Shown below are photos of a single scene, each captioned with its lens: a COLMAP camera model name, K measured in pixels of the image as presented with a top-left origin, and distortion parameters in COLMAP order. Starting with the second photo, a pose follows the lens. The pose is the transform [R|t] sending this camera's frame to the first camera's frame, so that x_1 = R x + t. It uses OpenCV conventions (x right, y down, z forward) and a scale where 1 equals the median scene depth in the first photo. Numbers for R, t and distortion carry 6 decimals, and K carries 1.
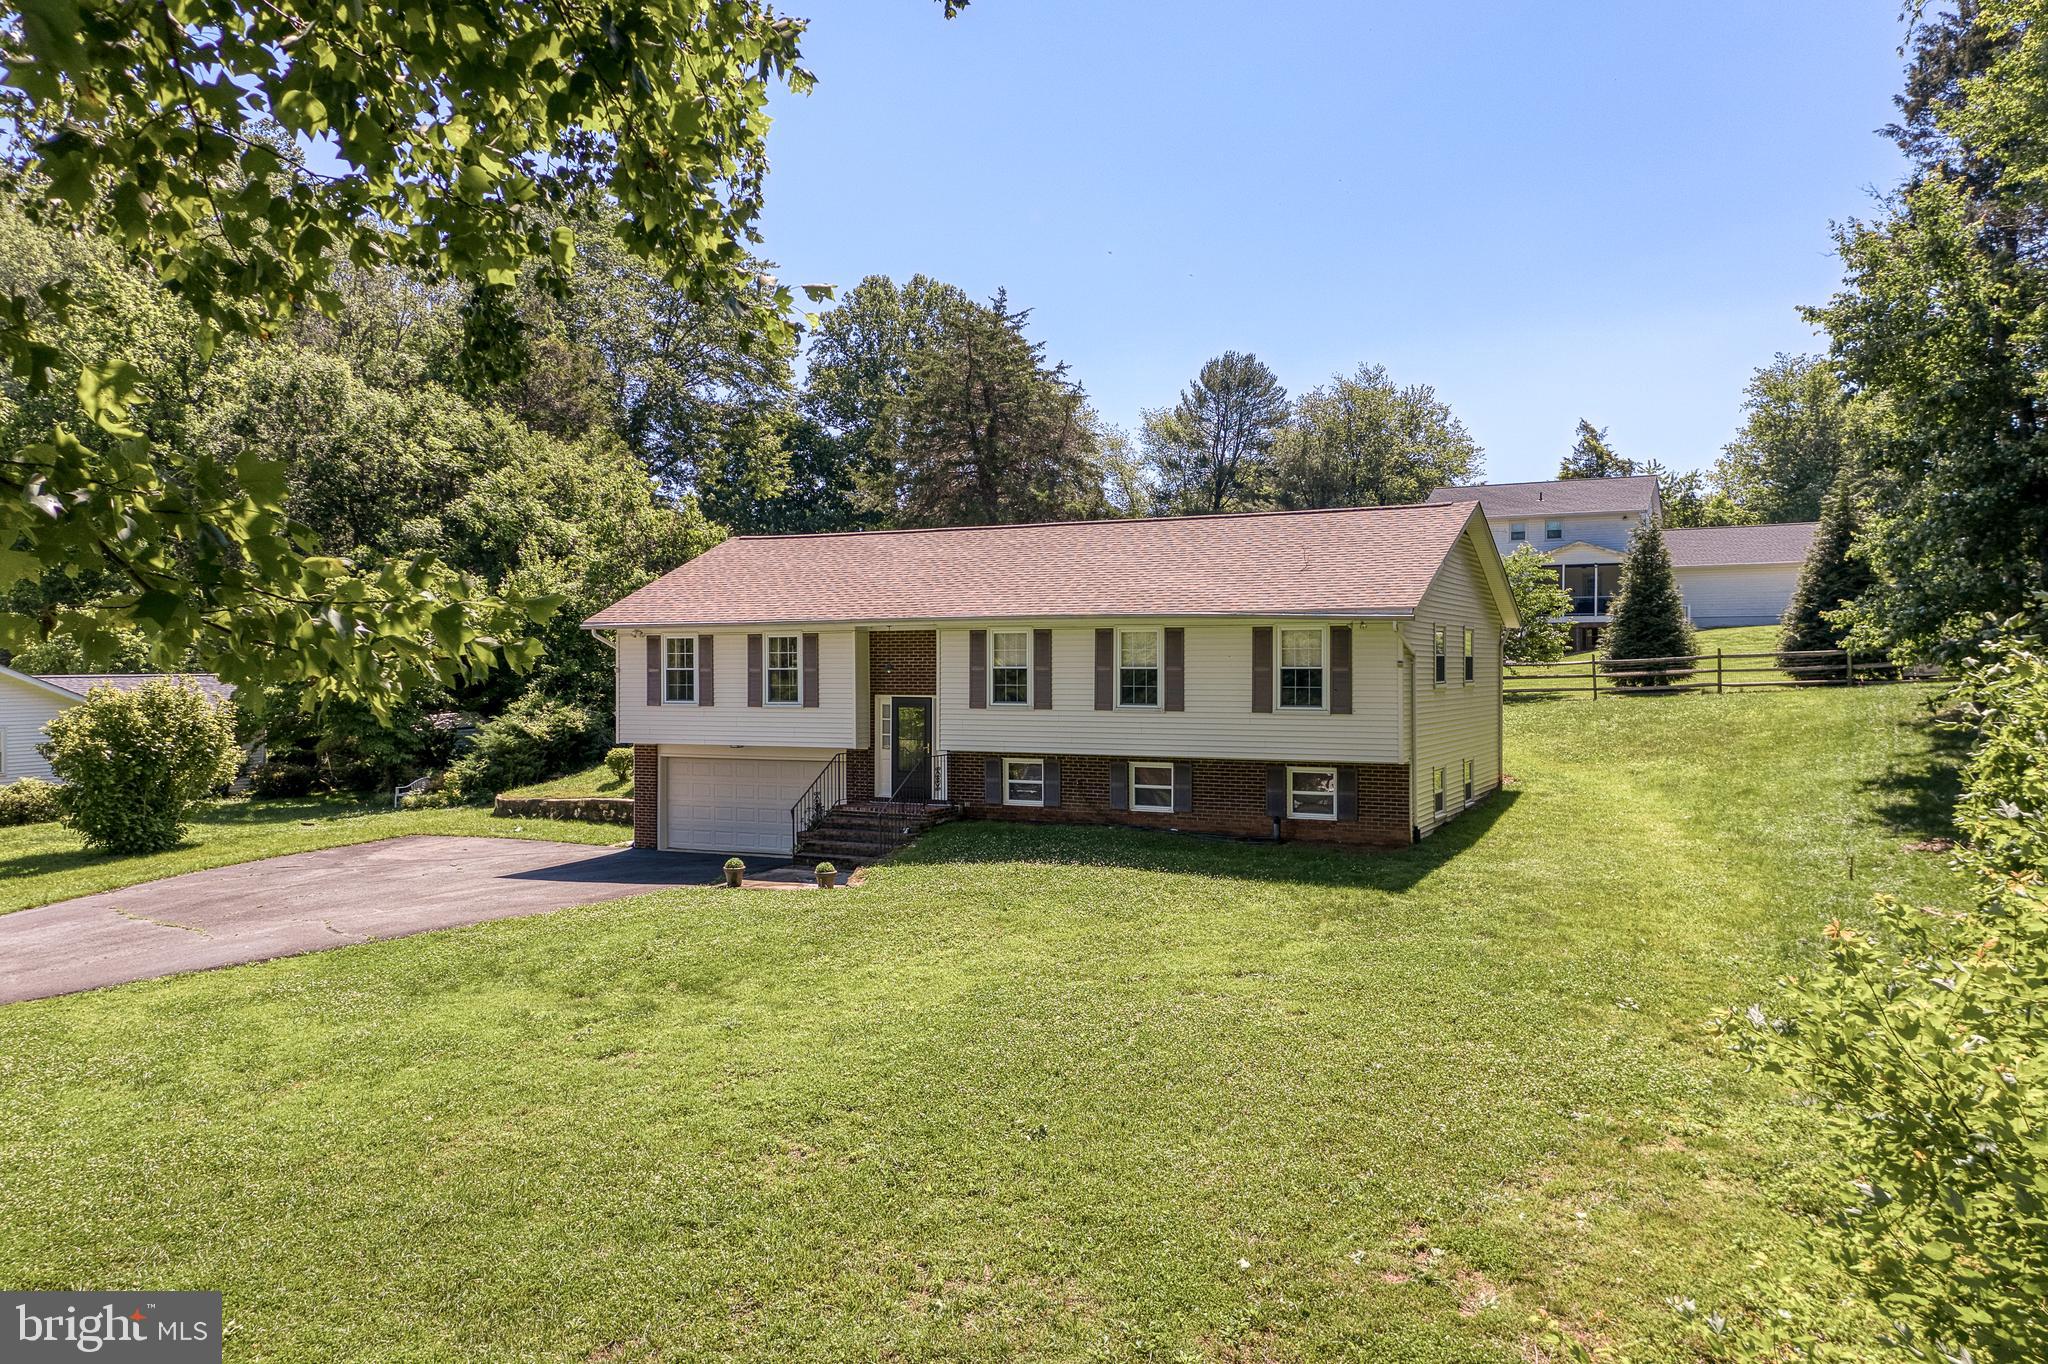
lens RADIAL K [[1548.2, 0, 1024.0], [0, 1548.2, 682.0], [0, 0, 1]] dist [0.149394, -0.003395]
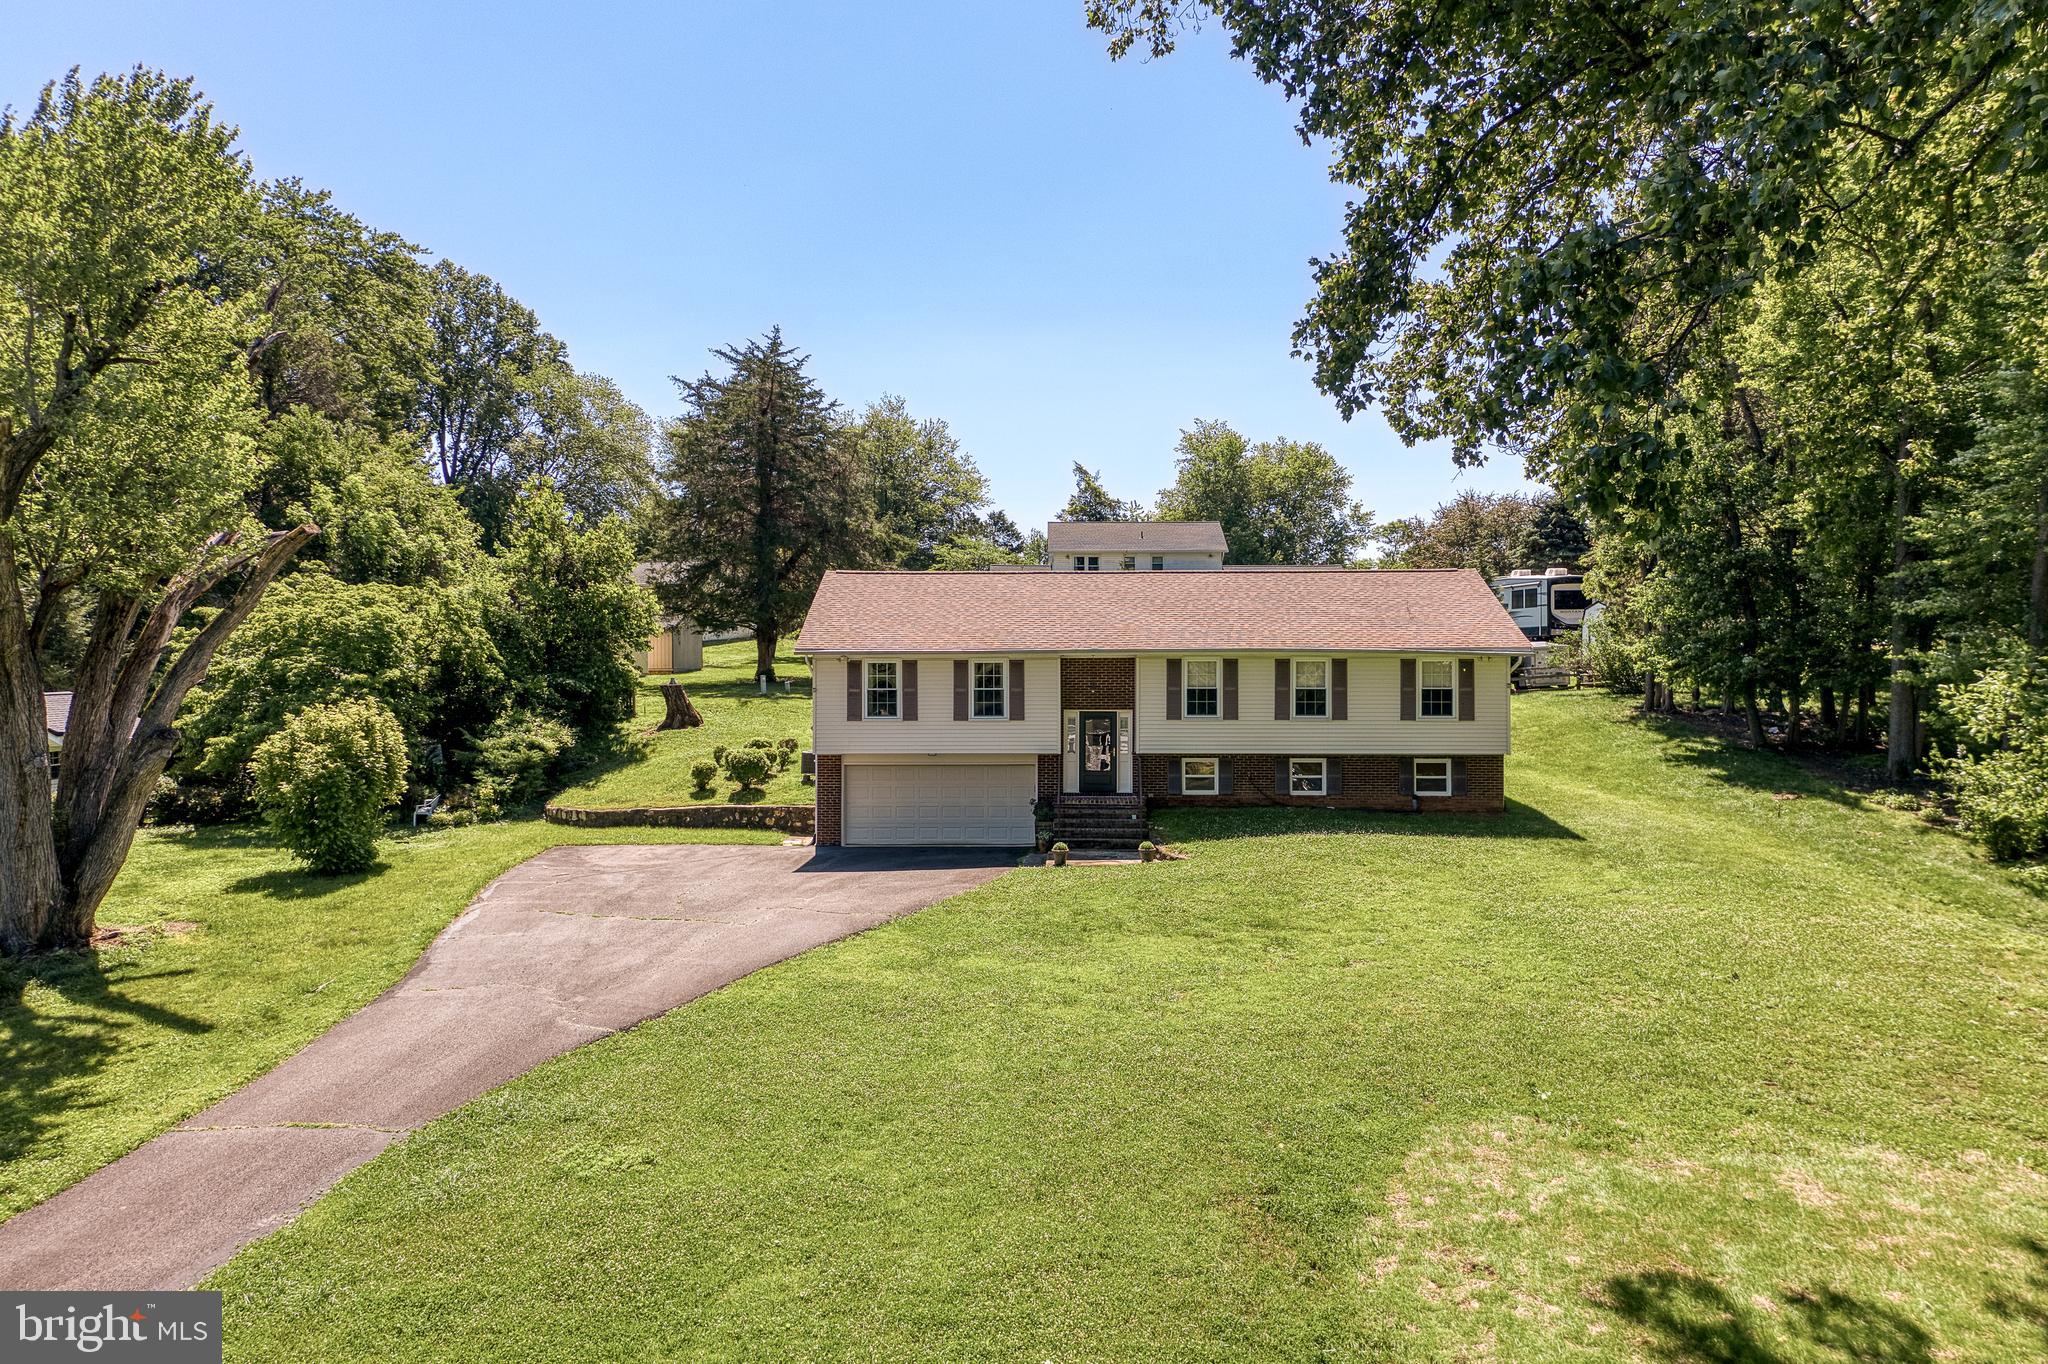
lens RADIAL K [[1548.2, 0, 1024.0], [0, 1548.2, 682.0], [0, 0, 1]] dist [0.149394, -0.003395]
pose [[0.901840, -0.004270, 0.432050, -0.682591], [0.003809, 0.999991, 0.001930, -0.016858], [-0.432054, -0.000095, 0.901848, -0.101871]]
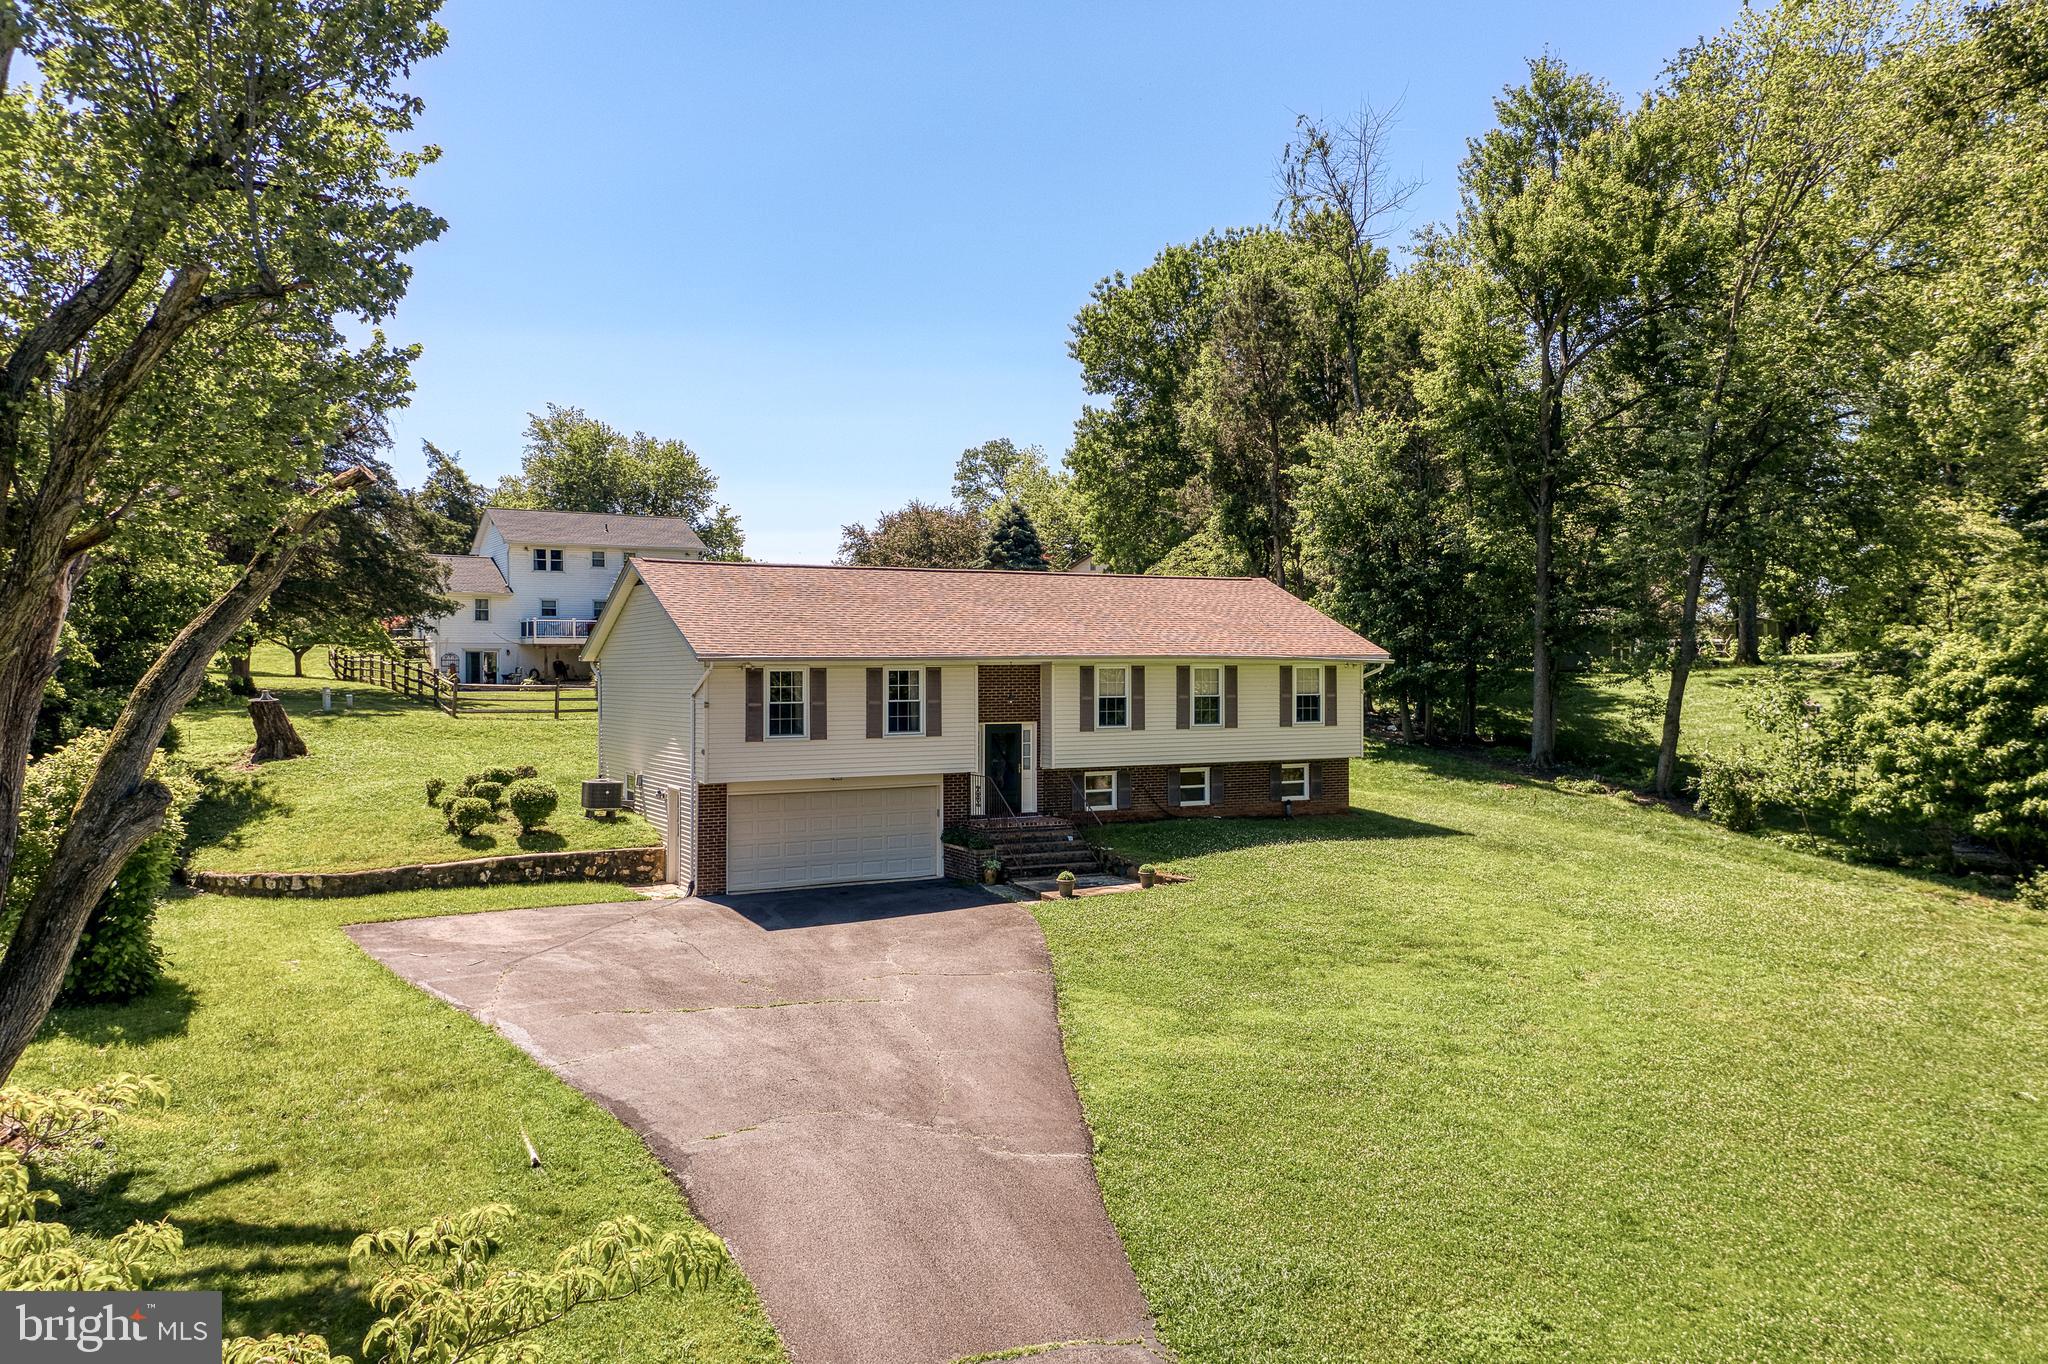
lens RADIAL K [[1548.2, 0, 1024.0], [0, 1548.2, 682.0], [0, 0, 1]] dist [0.149394, -0.003395]
pose [[0.569432, -0.007659, 0.822003, -1.018087], [0.010921, 0.999939, 0.001751, -0.023093], [-0.821966, 0.007980, 0.569481, 0.353217]]
